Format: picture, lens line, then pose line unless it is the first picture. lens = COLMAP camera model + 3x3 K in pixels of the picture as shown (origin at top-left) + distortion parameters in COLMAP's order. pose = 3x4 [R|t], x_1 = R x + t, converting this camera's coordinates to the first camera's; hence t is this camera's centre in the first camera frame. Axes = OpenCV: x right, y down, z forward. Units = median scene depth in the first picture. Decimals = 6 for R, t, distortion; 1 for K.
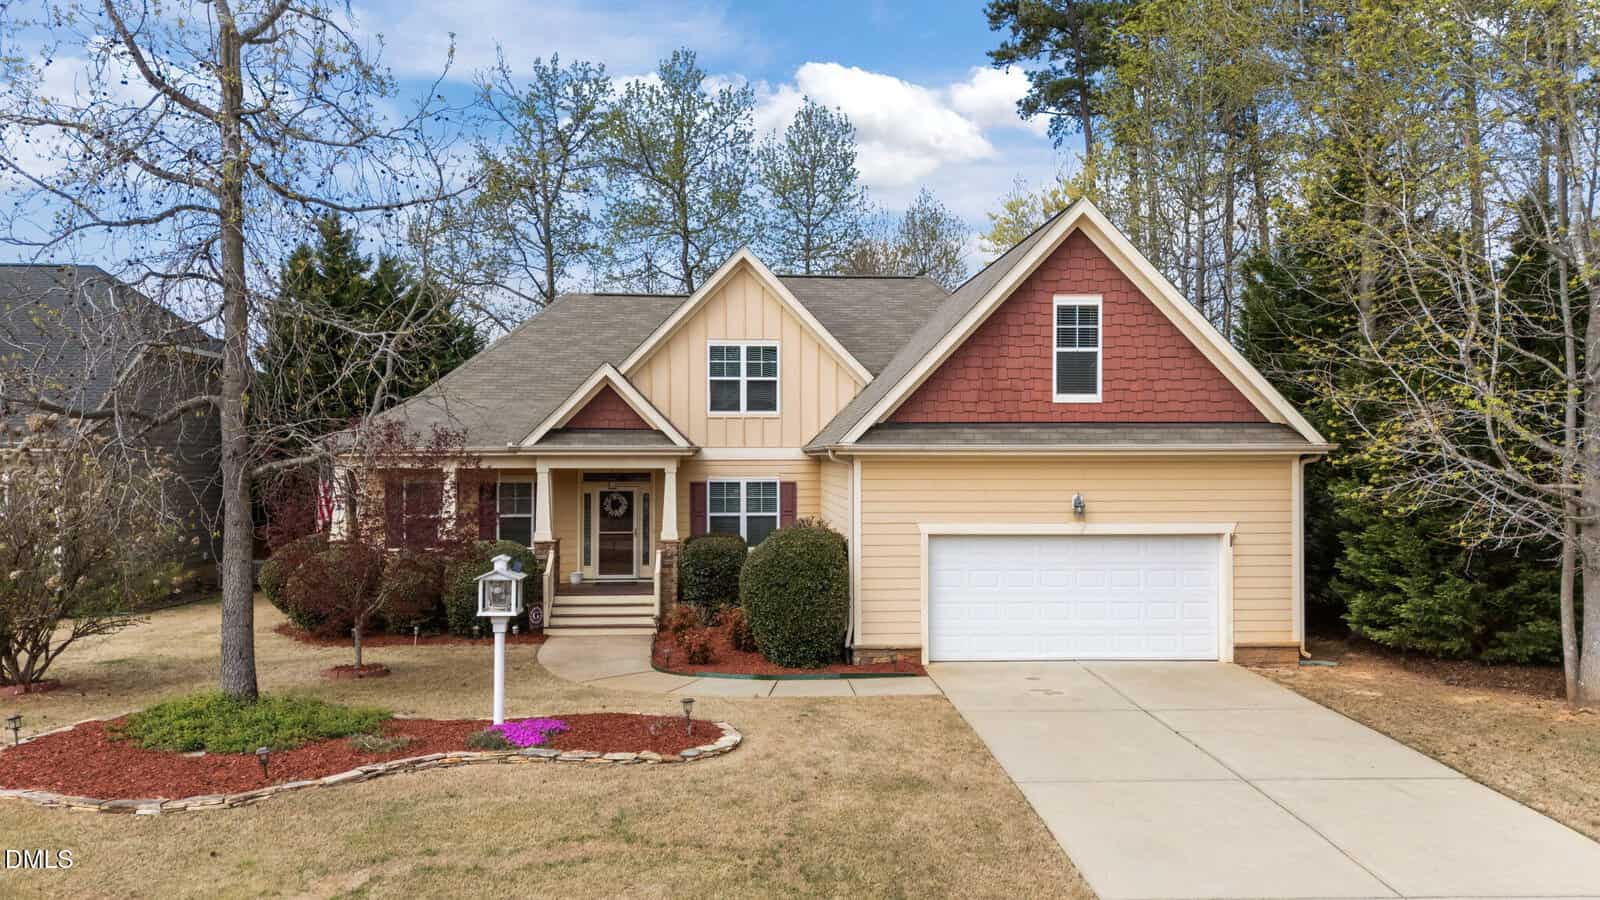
lens RADIAL K [[1191.4, 0, 800.2], [0, 1191.4, 448.3], [0, 0, 1]] dist [0.041669, -0.003571]
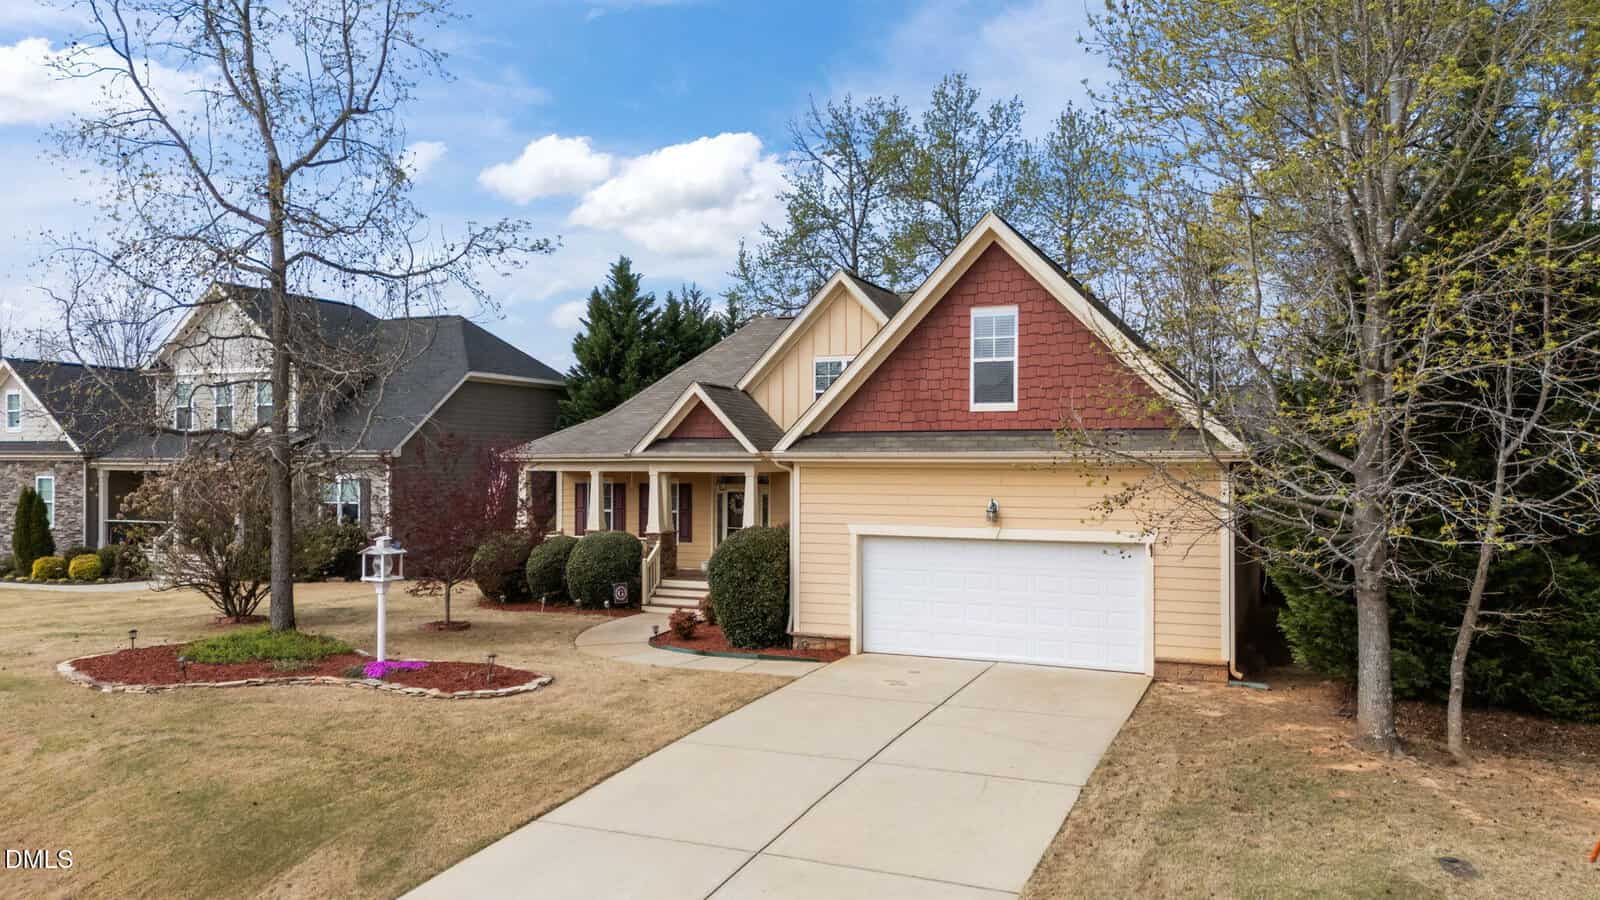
lens RADIAL K [[1191.4, 0, 801.2], [0, 1191.4, 452.1], [0, 0, 1]] dist [0.041669, -0.003571]
pose [[0.893476, -0.001004, -0.449110, 0.545541], [0.000933, 0.999999, -0.000380, -0.002719], [0.449110, -0.000080, 0.893477, 0.006698]]
